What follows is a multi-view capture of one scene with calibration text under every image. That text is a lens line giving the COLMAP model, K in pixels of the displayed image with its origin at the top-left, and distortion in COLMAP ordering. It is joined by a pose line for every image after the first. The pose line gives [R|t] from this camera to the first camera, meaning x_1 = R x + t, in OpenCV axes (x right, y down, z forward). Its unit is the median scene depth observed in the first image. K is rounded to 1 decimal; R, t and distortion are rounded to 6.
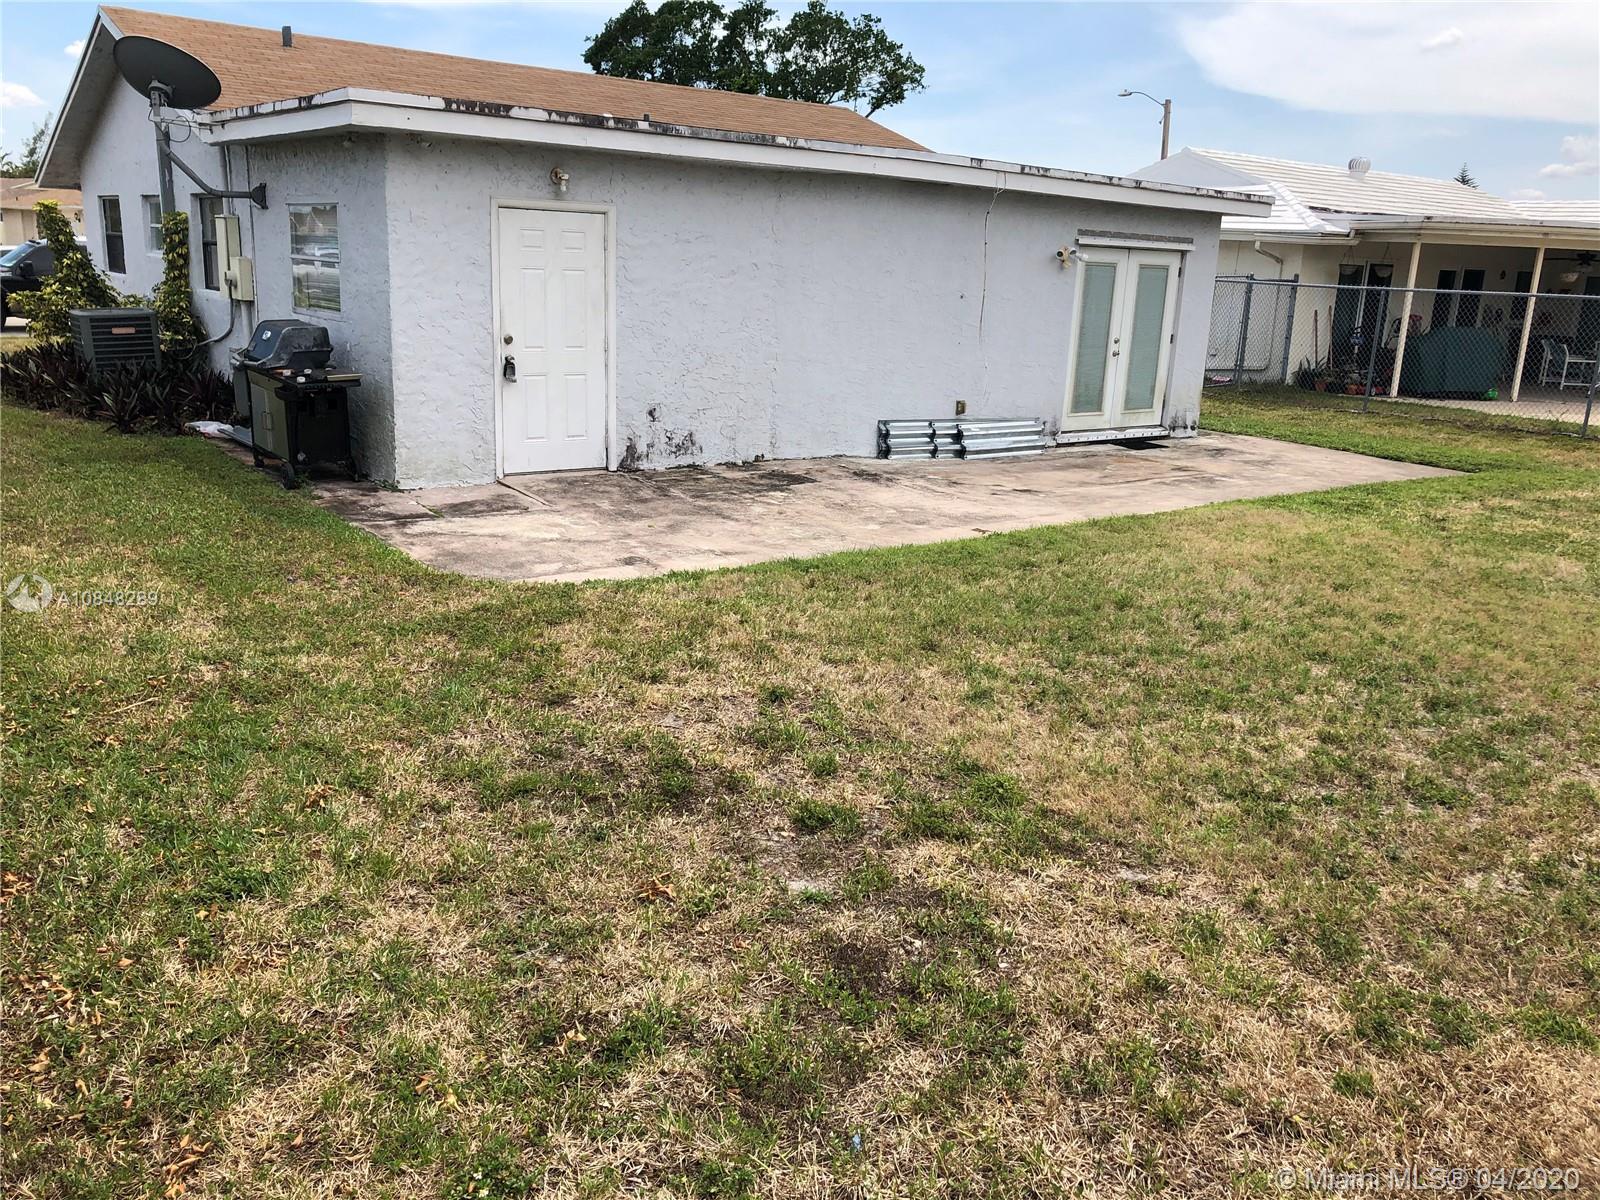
lens RADIAL K [[1305.2, 0, 800.0], [0, 1305.2, 600.0], [0, 0, 1]] dist [0.094504, -0.356243]
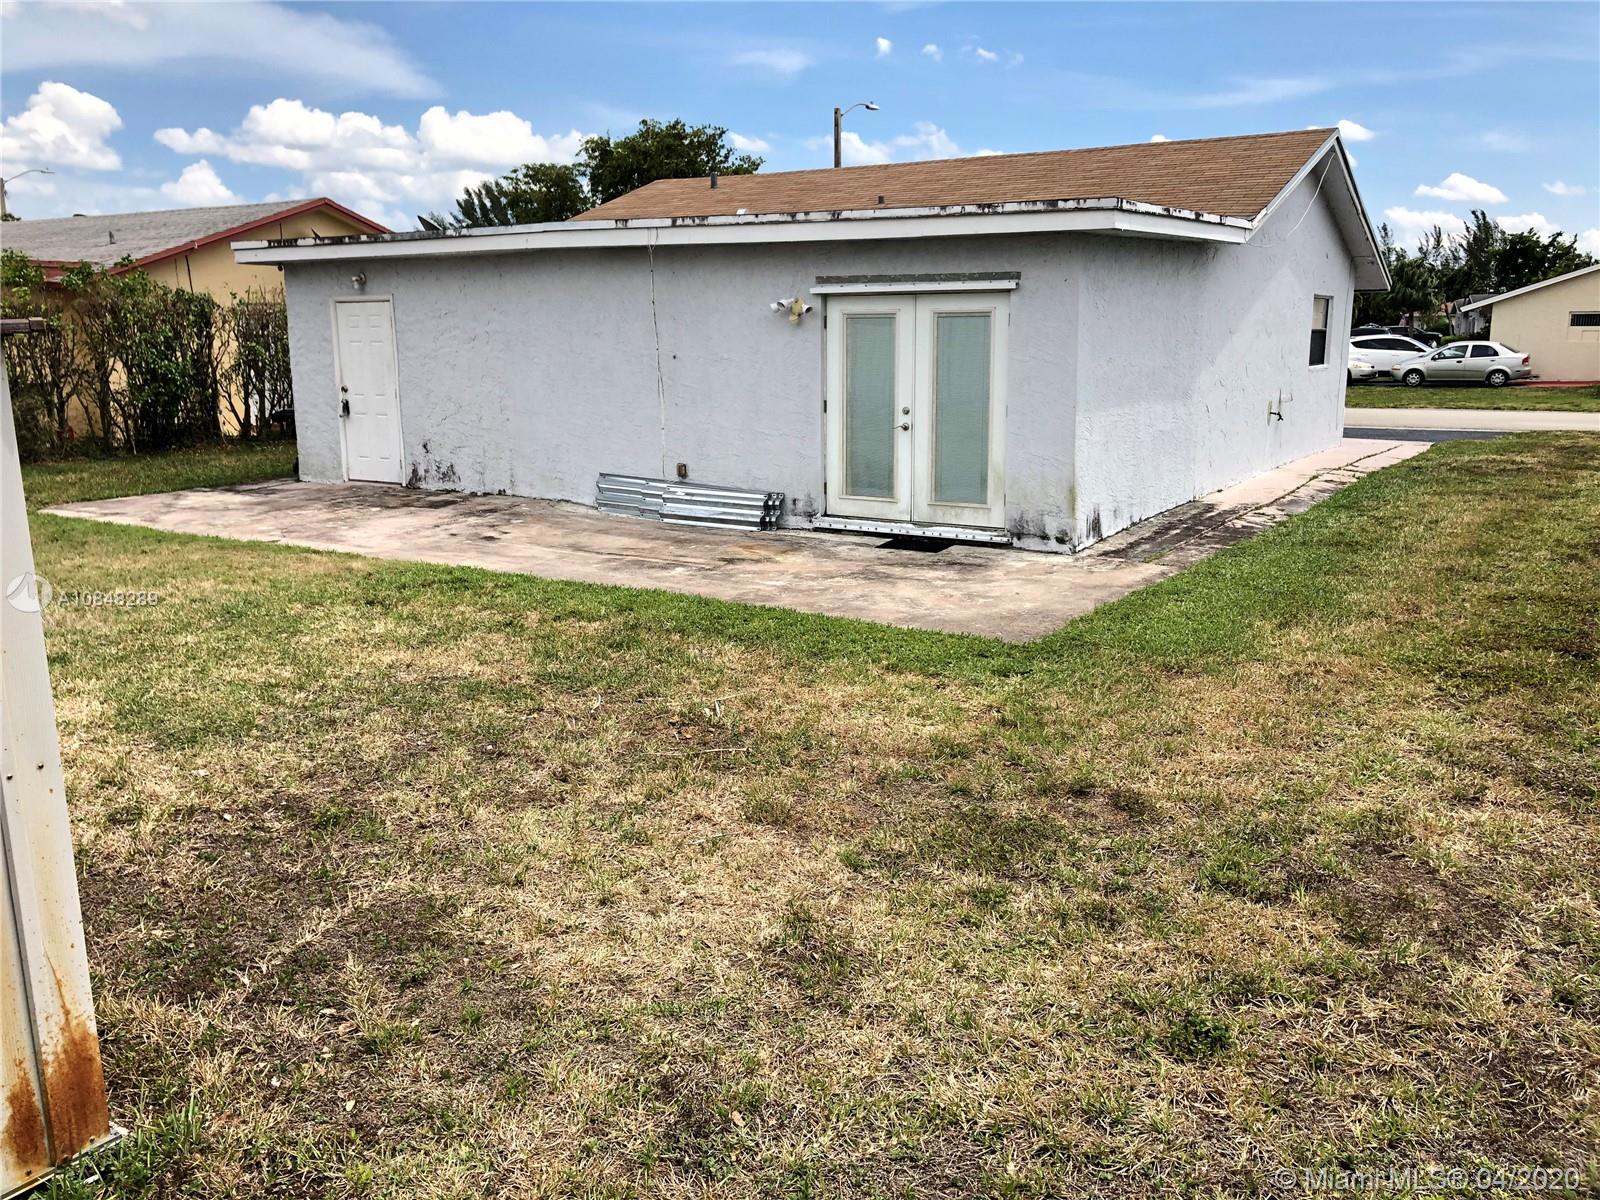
lens RADIAL K [[1305.2, 0, 800.0], [0, 1305.2, 600.0], [0, 0, 1]] dist [0.094504, -0.356243]
pose [[0.353073, 0.146693, -0.924024, 1.112857], [-0.217652, 0.973414, 0.071368, -0.148925], [0.909927, 0.175918, 0.375614, 0.771214]]
